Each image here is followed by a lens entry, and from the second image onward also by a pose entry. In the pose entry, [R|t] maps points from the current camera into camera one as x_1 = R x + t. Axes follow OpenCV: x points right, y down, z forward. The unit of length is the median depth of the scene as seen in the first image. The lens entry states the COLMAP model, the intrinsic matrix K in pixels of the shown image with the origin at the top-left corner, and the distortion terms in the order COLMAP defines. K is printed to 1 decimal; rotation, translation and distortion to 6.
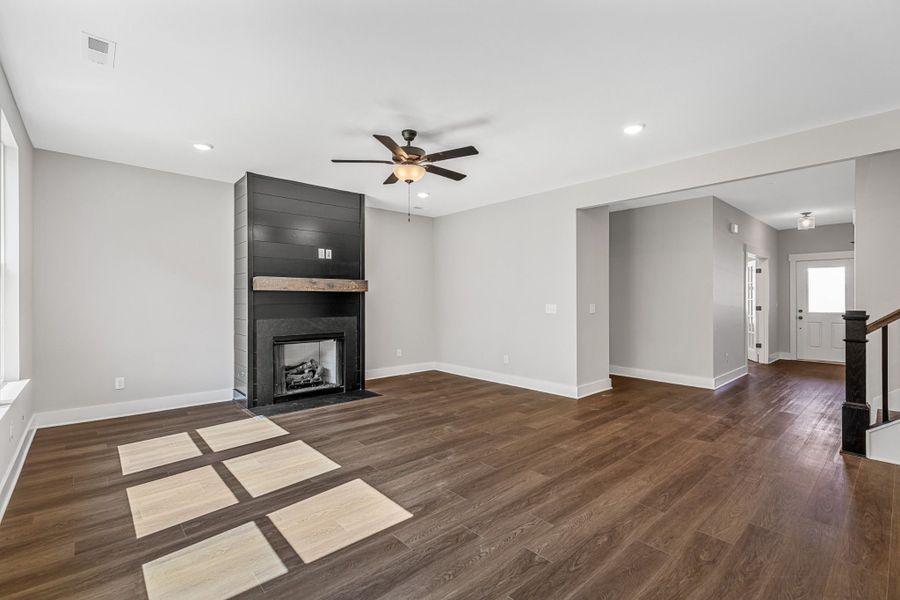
lens RADIAL K [[407.9, 0, 450.0], [0, 407.9, 300.0], [0, 0, 1]] dist [0.002387, 0.000168]
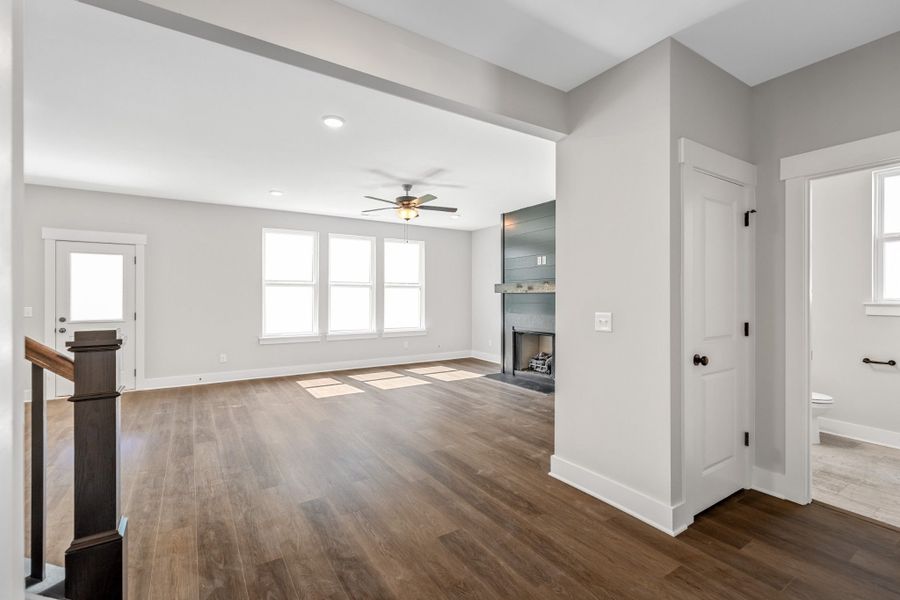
lens RADIAL K [[403.1, 0, 450.1], [0, 403.1, 297.8], [0, 0, 1]] dist [0.002472, -0.000325]
pose [[-0.156419, 0.000191, -0.987691, 0.927012], [-0.001399, 0.999999, 0.000415, -0.007628], [0.987690, 0.001447, -0.156418, 0.980391]]
